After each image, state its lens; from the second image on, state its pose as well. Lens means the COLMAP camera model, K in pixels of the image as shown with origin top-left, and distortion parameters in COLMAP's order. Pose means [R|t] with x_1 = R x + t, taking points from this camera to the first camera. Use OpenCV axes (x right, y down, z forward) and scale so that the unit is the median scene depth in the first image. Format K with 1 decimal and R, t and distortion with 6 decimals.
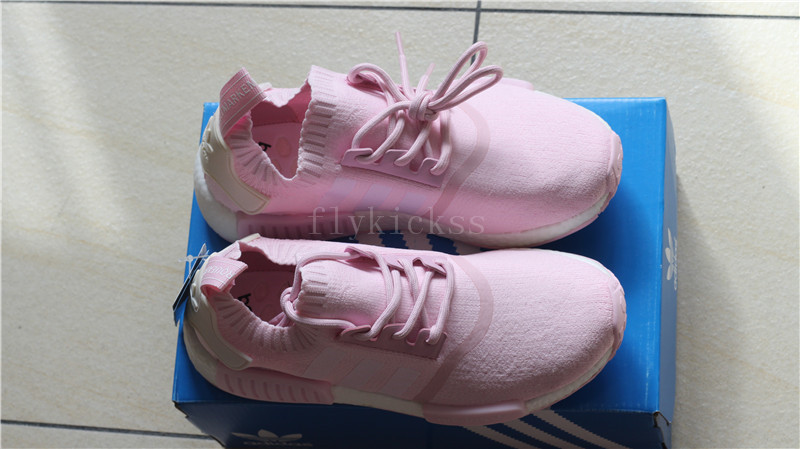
lens RADIAL K [[2013.6, 0, 400.0], [0, 2013.6, 224.5], [0, 0, 1]] dist [-0.127162, 0.172725]
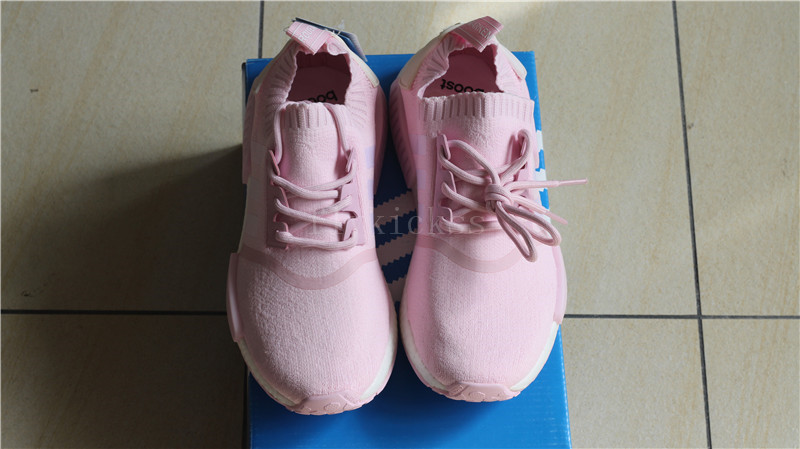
lens RADIAL K [[2013.6, 0, 400.0], [0, 2013.6, 224.5], [0, 0, 1]] dist [-0.127162, 0.172725]
pose [[0.107183, 0.950325, -0.292224, 0.327923], [-0.946385, 0.187605, 0.262981, -0.285513], [0.304740, 0.248370, 0.919481, 0.018101]]
